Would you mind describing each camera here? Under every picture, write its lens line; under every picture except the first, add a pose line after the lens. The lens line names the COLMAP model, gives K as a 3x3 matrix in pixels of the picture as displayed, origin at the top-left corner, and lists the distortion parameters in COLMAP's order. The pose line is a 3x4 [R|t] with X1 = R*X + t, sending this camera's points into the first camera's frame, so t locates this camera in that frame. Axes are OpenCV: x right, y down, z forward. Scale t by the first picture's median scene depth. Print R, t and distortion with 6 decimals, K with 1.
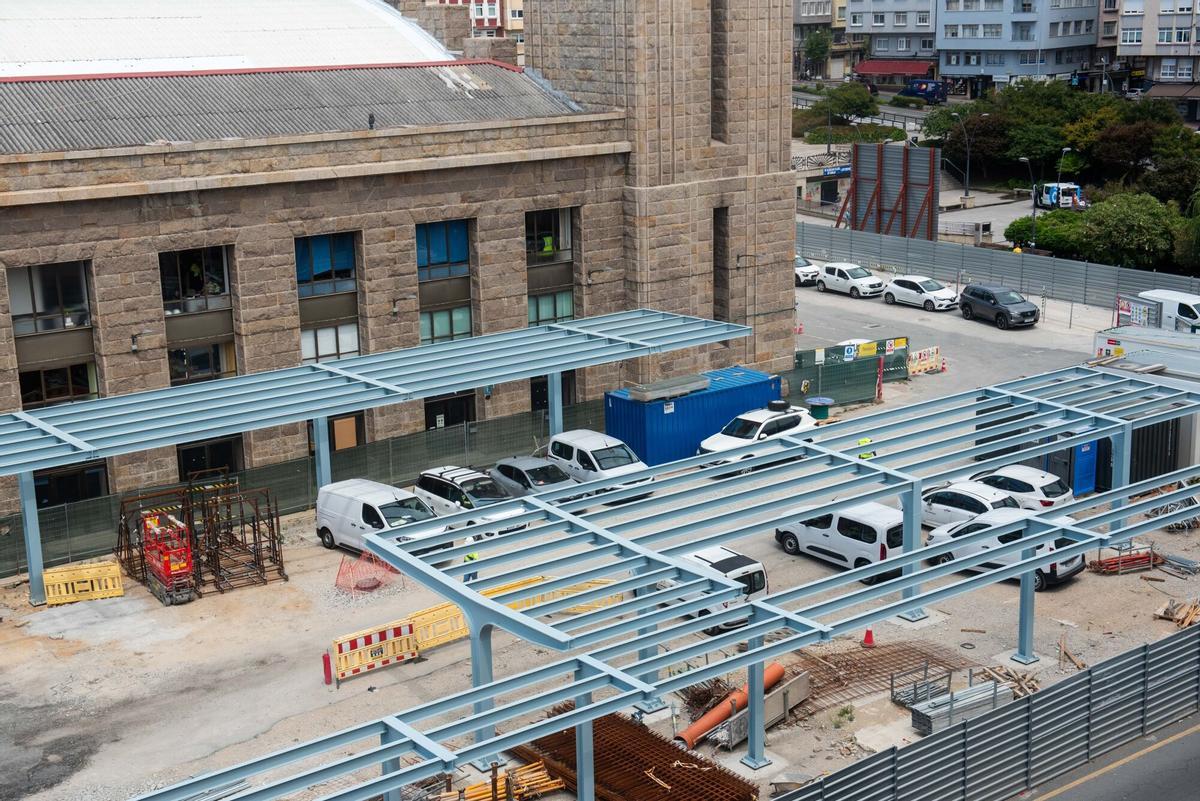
lens RADIAL K [[1630.9, 0, 603.6], [0, 1630.9, 401.4], [0, 0, 1]] dist [0.136277, 0.000000]
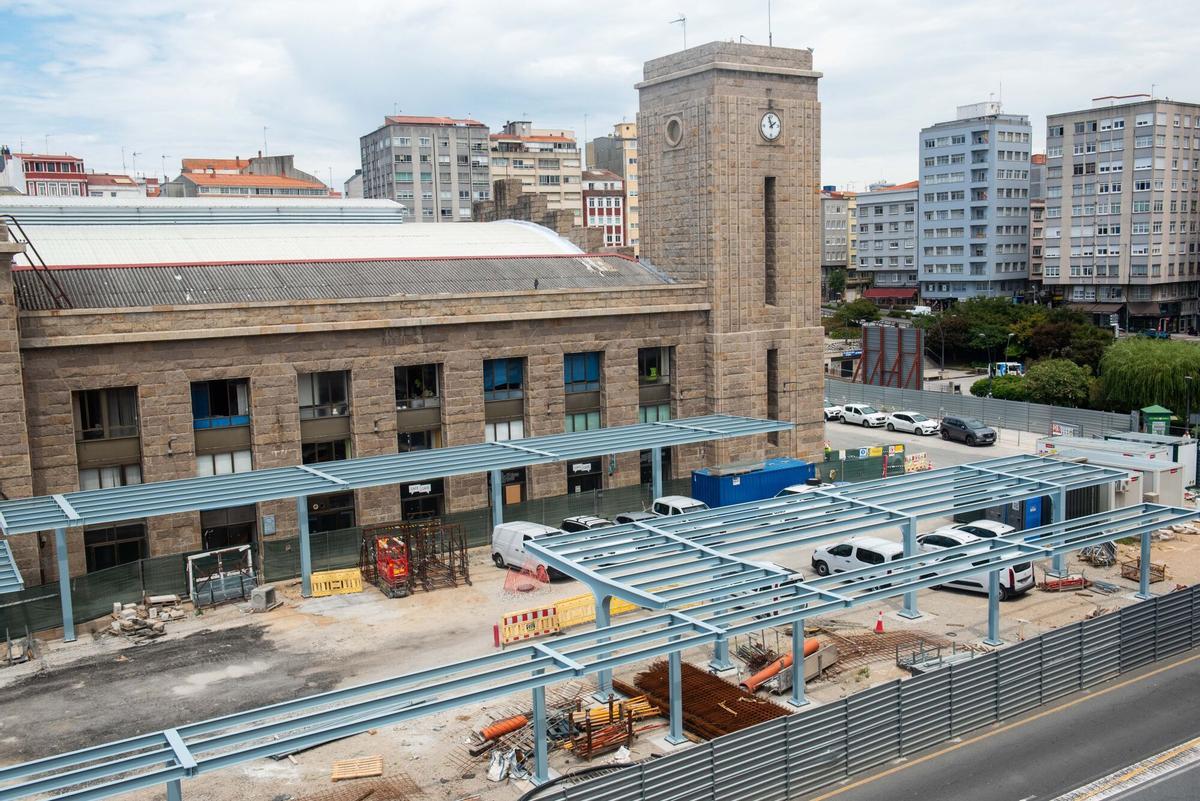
lens RADIAL K [[1109.6, 0, 601.8], [0, 1109.6, 404.4], [0, 0, 1]] dist [0.020374, 0.000000]
pose [[0.996688, 0.006378, -0.081068, 0.000872], [-0.015787, 0.993129, -0.115957, 0.055372], [0.079772, 0.116853, 0.989940, 0.016430]]
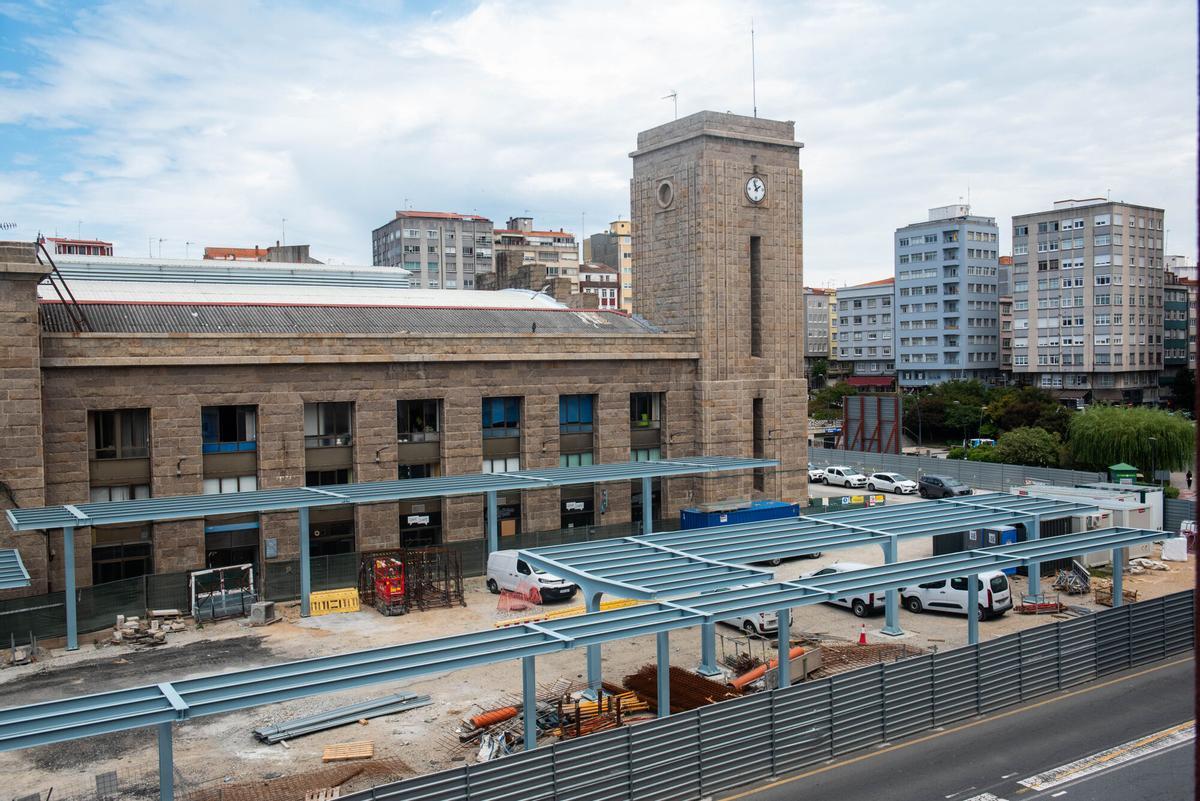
lens RADIAL K [[1054.7, 0, 601.7], [0, 1054.7, 405.9], [0, 0, 1]] dist [0.010029, -0.012070]
pose [[0.996982, 0.009331, -0.077065, 0.002443], [-0.025027, 0.978377, -0.205312, 0.111028], [0.073483, 0.206621, 0.975658, 0.031862]]
